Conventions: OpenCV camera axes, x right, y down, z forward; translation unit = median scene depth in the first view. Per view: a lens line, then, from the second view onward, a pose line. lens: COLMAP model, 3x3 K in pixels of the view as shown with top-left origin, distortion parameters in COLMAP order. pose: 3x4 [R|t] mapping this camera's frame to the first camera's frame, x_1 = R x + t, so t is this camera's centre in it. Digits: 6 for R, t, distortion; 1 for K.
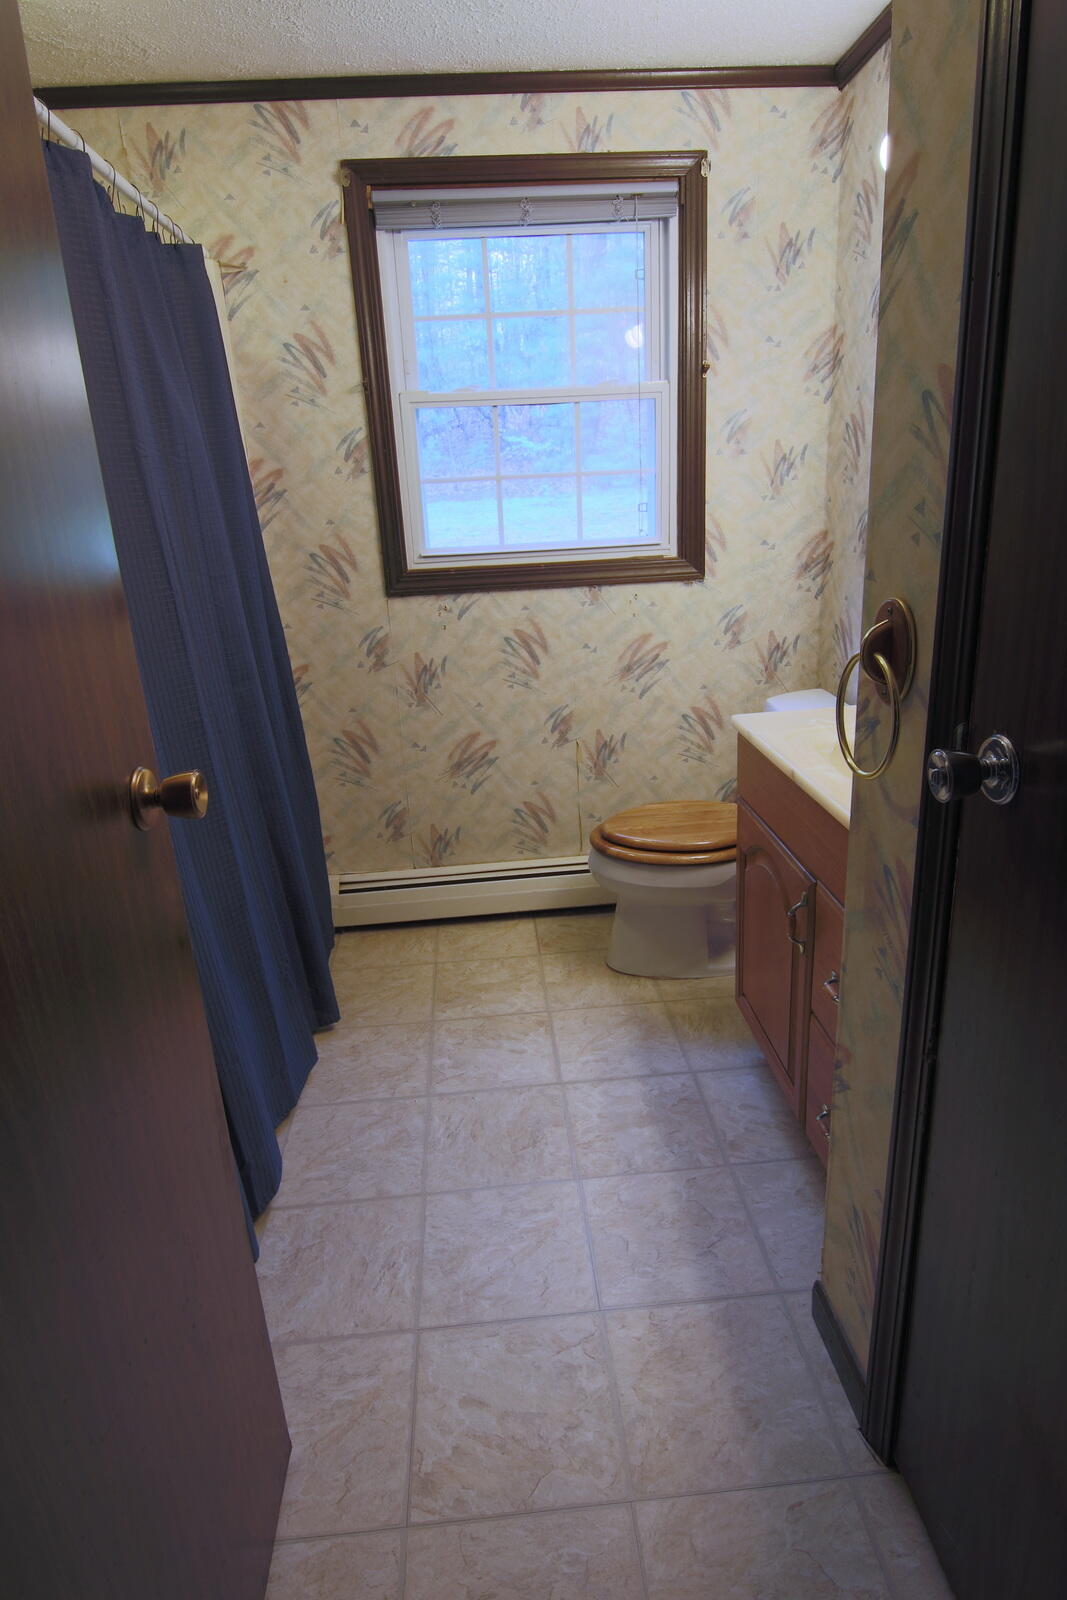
lens RADIAL K [[903.5, 0, 536.7], [0, 903.5, 786.6], [0, 0, 1]] dist [0.001249, -0.018909]
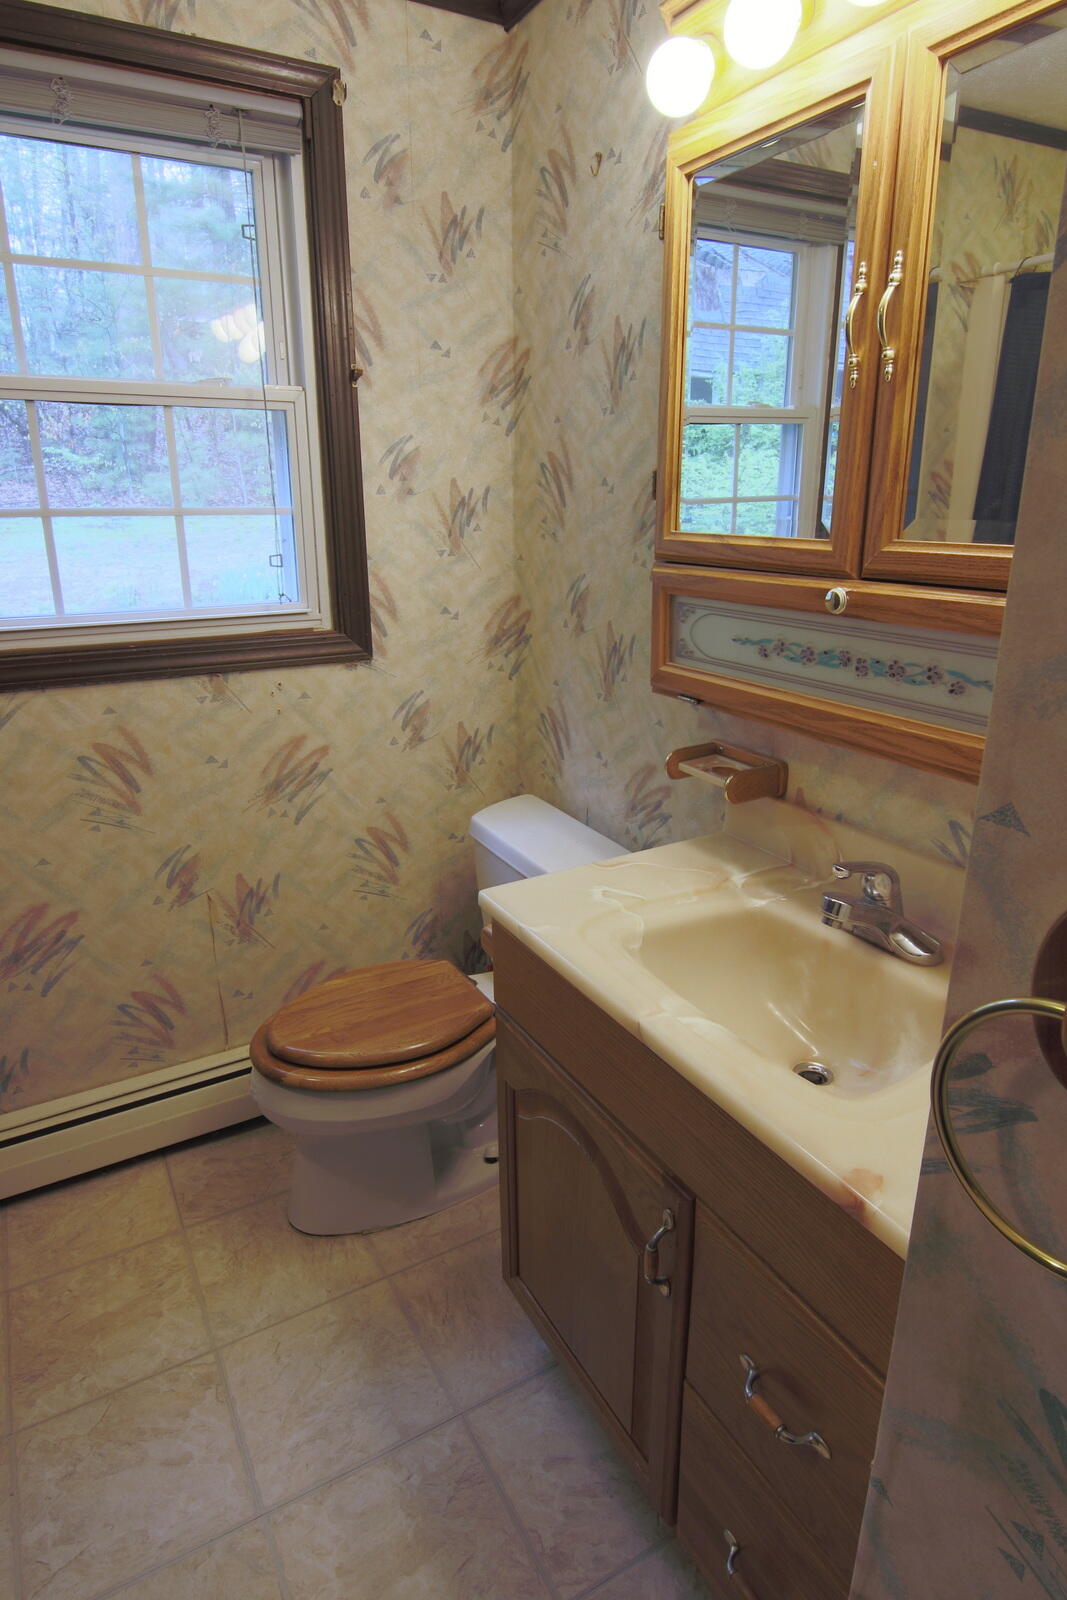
lens RADIAL K [[903.5, 0, 536.7], [0, 903.5, 786.6], [0, 0, 1]] dist [0.001249, -0.018909]
pose [[0.900988, -0.085540, 0.425327, -0.017089], [0.096608, 0.995312, -0.004476, -0.114235], [-0.422950, 0.045123, 0.905029, 0.289459]]
